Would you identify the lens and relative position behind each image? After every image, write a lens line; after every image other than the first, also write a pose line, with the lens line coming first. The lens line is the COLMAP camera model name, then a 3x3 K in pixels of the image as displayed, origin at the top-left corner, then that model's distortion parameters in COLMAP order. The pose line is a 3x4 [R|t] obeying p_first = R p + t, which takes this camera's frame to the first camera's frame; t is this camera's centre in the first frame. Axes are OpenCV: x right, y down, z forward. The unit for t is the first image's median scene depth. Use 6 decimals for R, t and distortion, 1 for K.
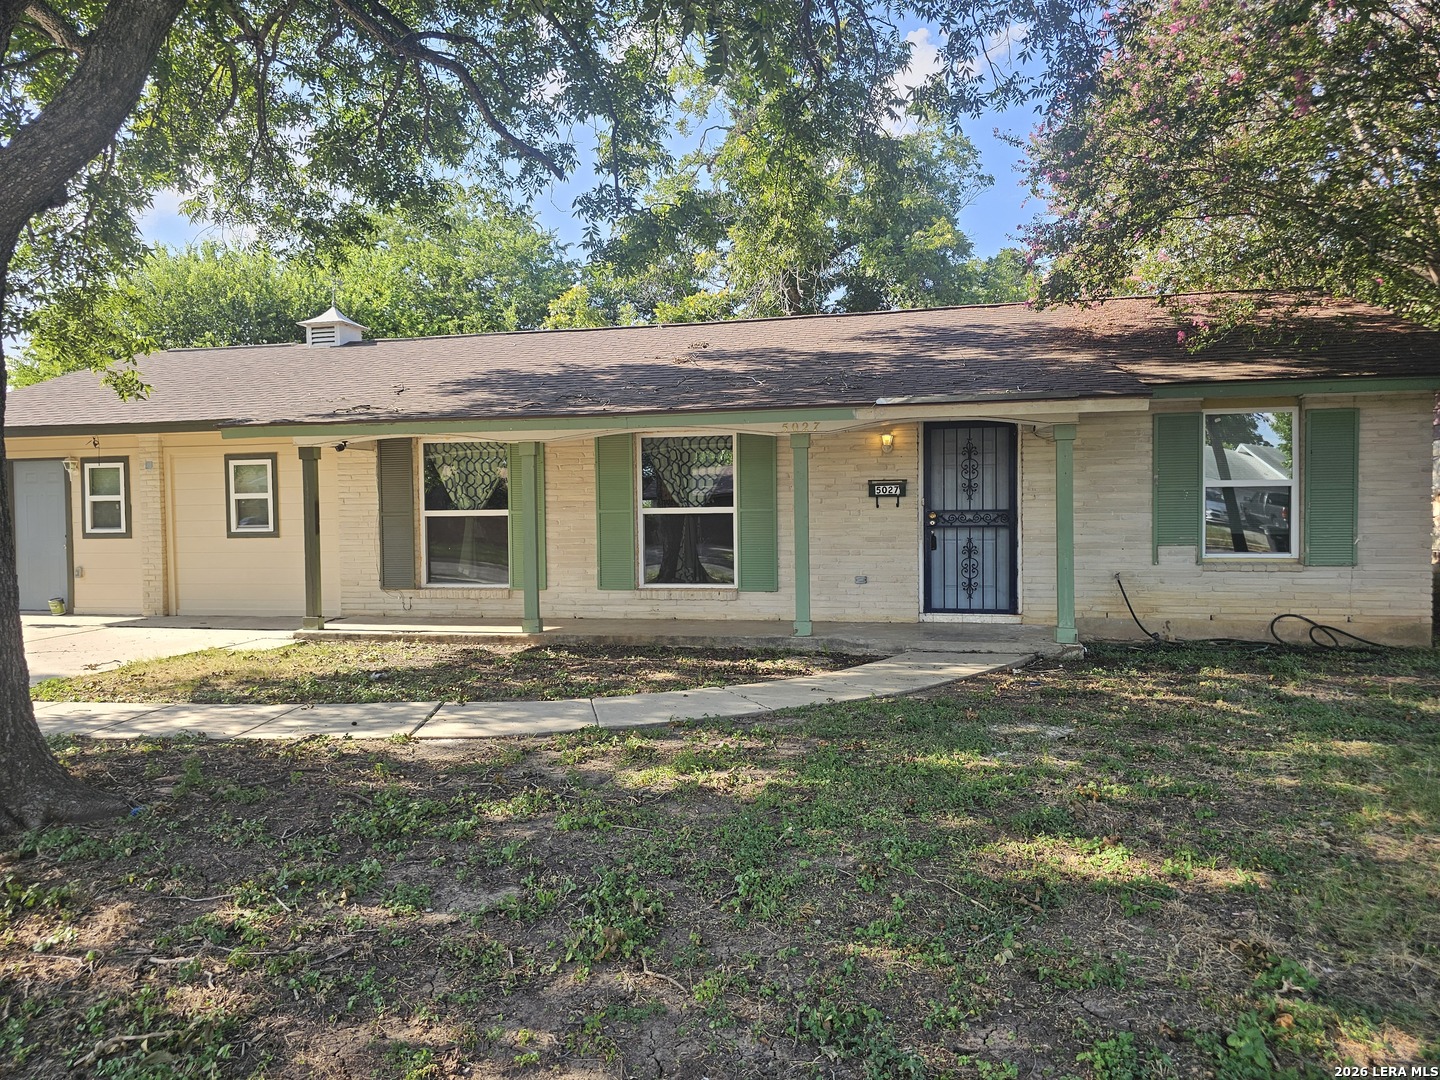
lens RADIAL K [[965.8, 0, 720.2], [0, 965.8, 537.7], [0, 0, 1]] dist [0.008157, 0.000461]
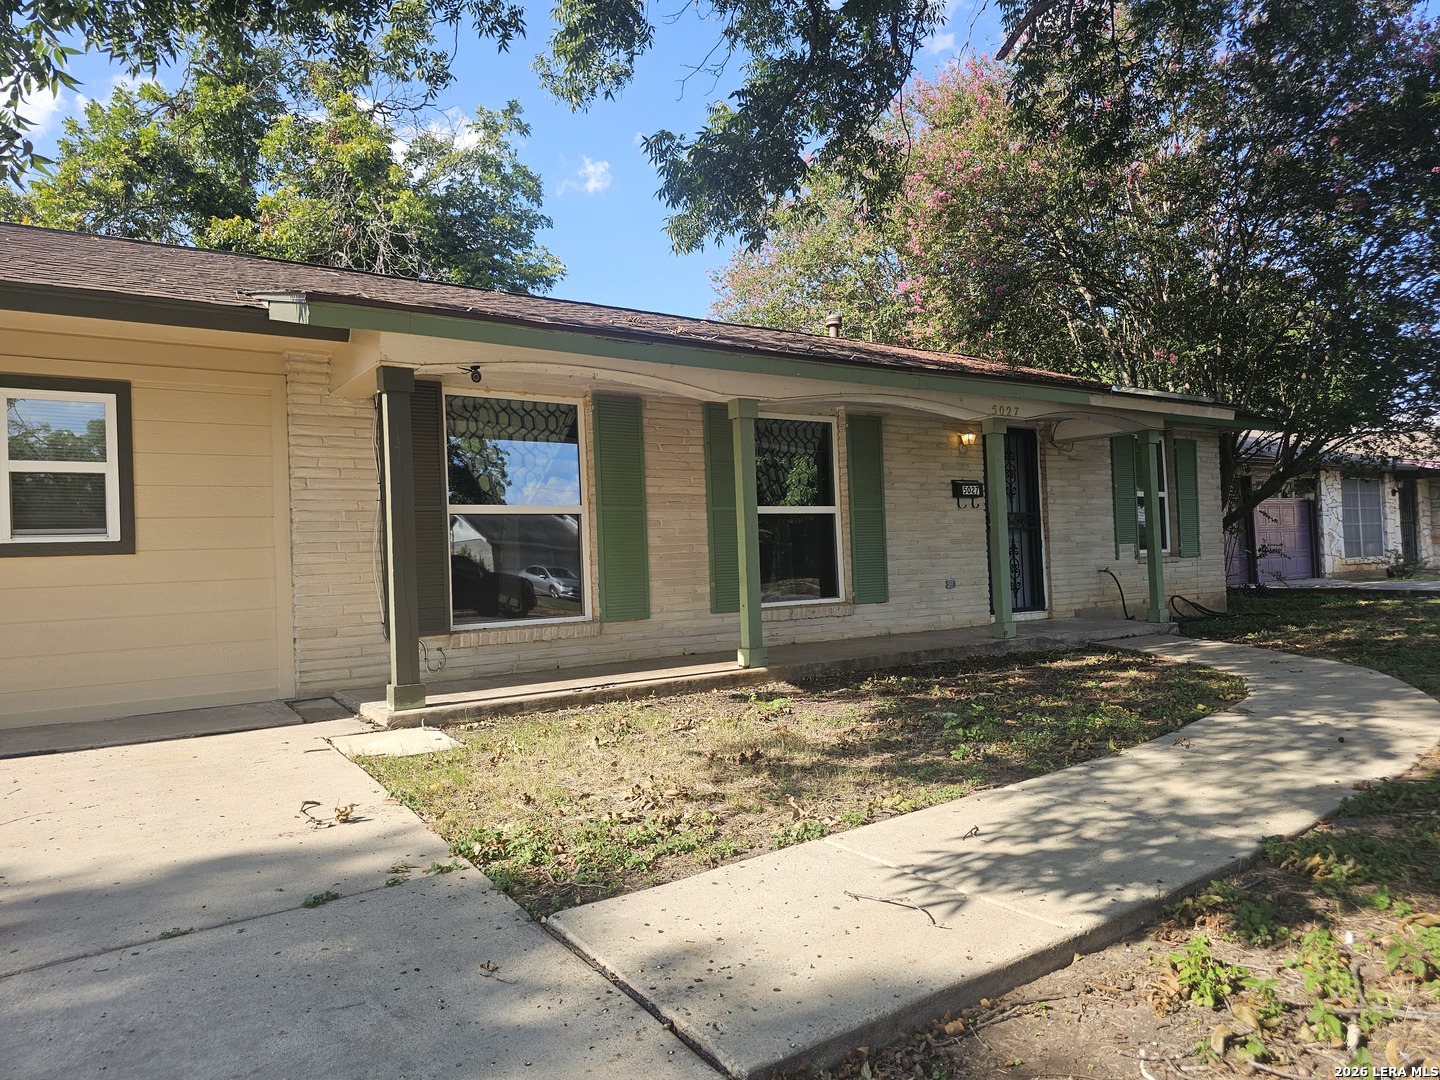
lens RADIAL K [[965.8, 0, 720.6], [0, 965.8, 543.5], [0, 0, 1]] dist [0.008157, 0.000461]
pose [[0.685291, 0.002414, 0.728265, -0.679336], [0.053606, 0.997115, -0.053748, 0.041401], [-0.726294, 0.075872, 0.683184, 0.494577]]
